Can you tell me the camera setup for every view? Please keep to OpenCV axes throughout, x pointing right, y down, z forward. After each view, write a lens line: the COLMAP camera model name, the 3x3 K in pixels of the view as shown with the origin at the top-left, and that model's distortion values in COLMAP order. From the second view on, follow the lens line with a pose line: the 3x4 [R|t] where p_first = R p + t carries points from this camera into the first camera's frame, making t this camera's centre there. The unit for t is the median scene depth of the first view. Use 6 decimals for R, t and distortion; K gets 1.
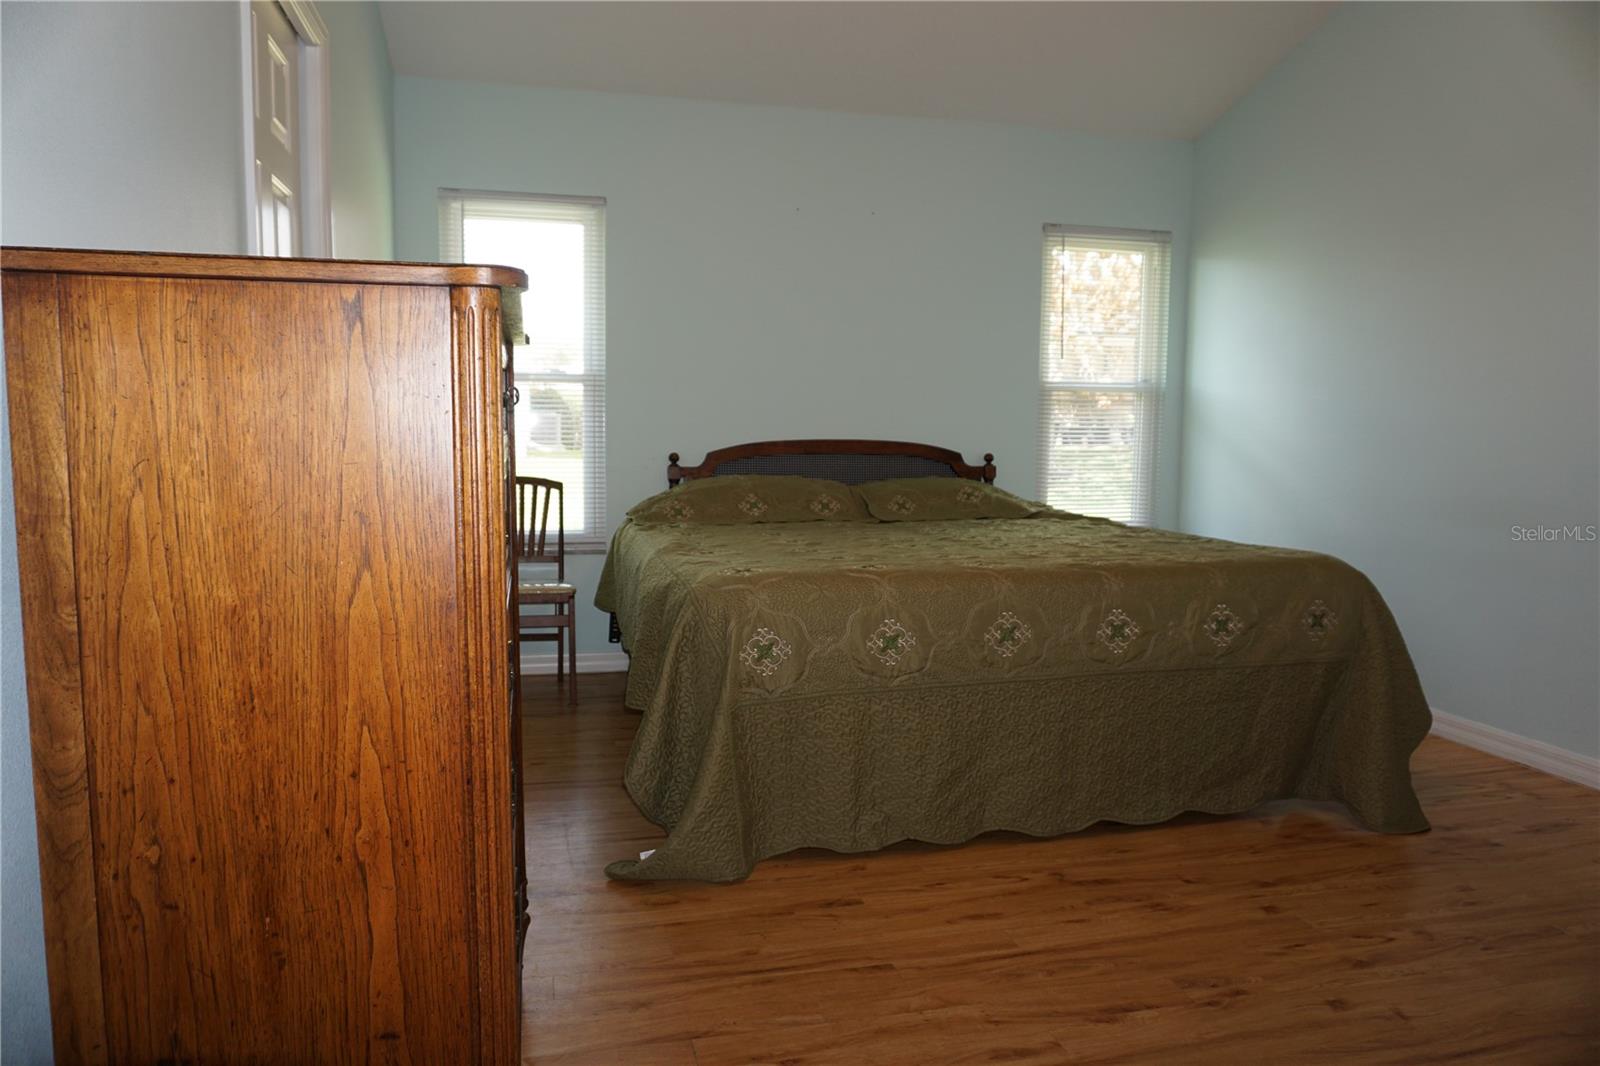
lens RADIAL K [[1065.0, 0, 797.6], [0, 1065.0, 536.9], [0, 0, 1]] dist [-0.044707, 0.034015]
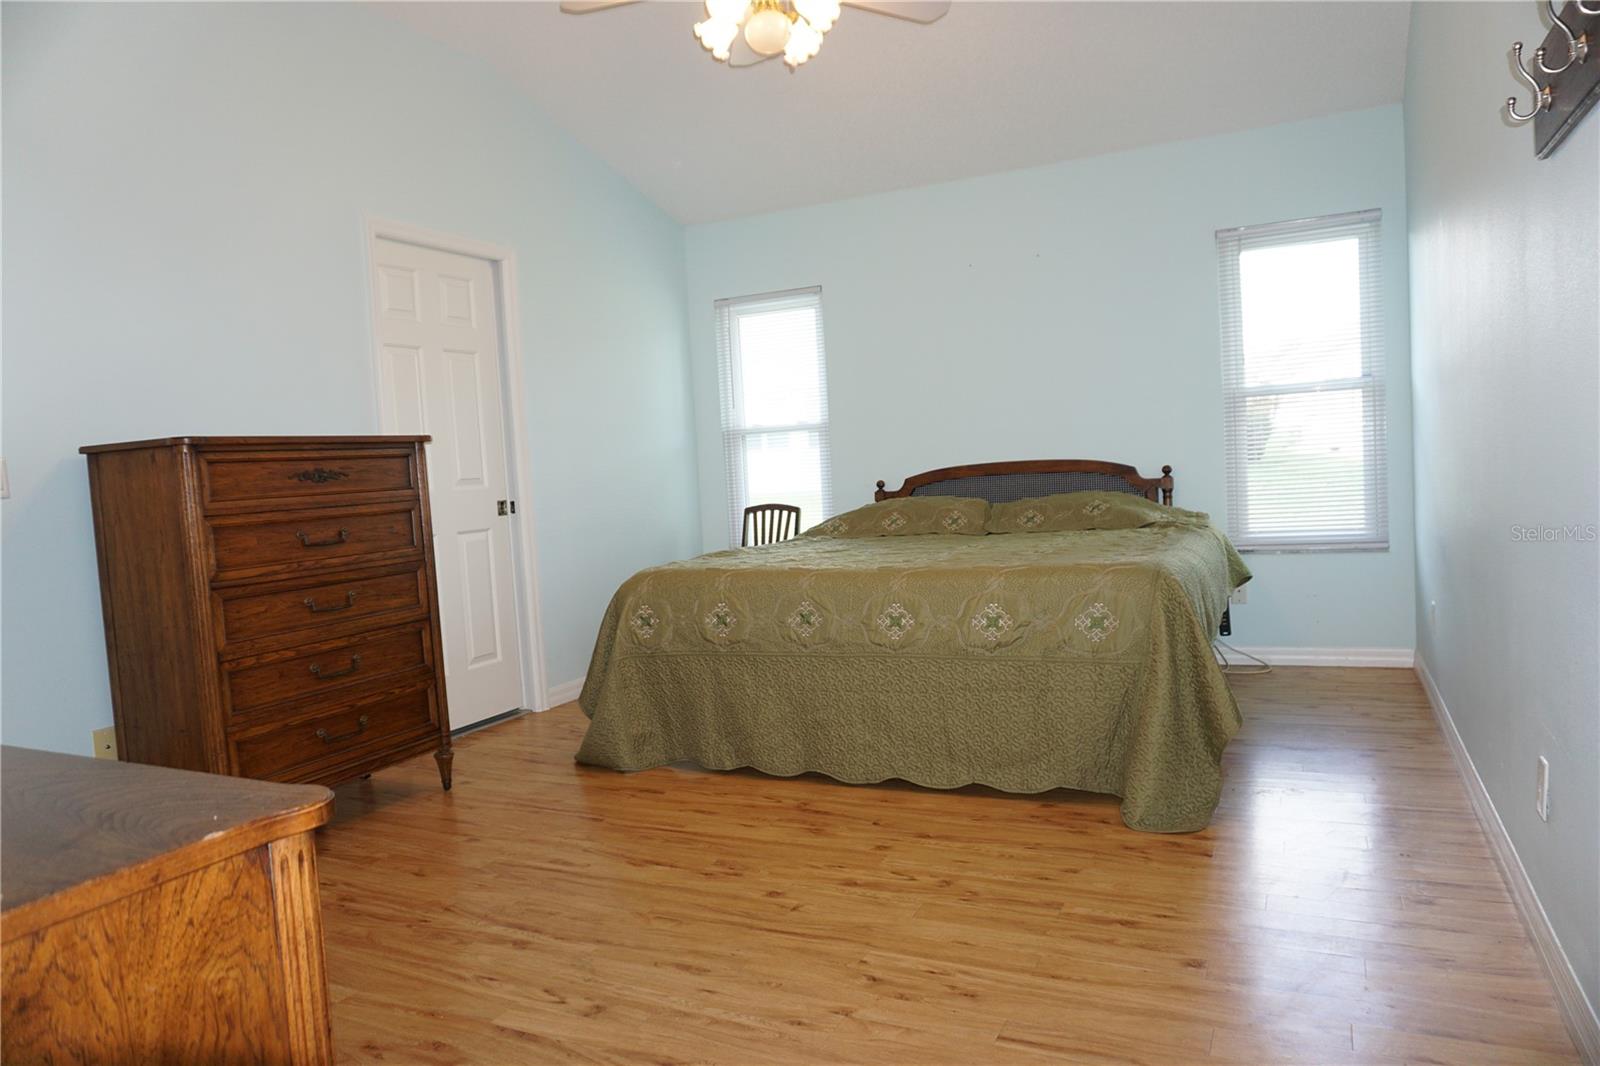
lens RADIAL K [[1065.0, 0, 797.6], [0, 1065.0, 536.9], [0, 0, 1]] dist [-0.044707, 0.034015]
pose [[0.758634, -0.011279, -0.651419, 1.010757], [0.000261, 0.999855, -0.017008, 0.012617], [0.651517, 0.012733, 0.758528, 0.000032]]
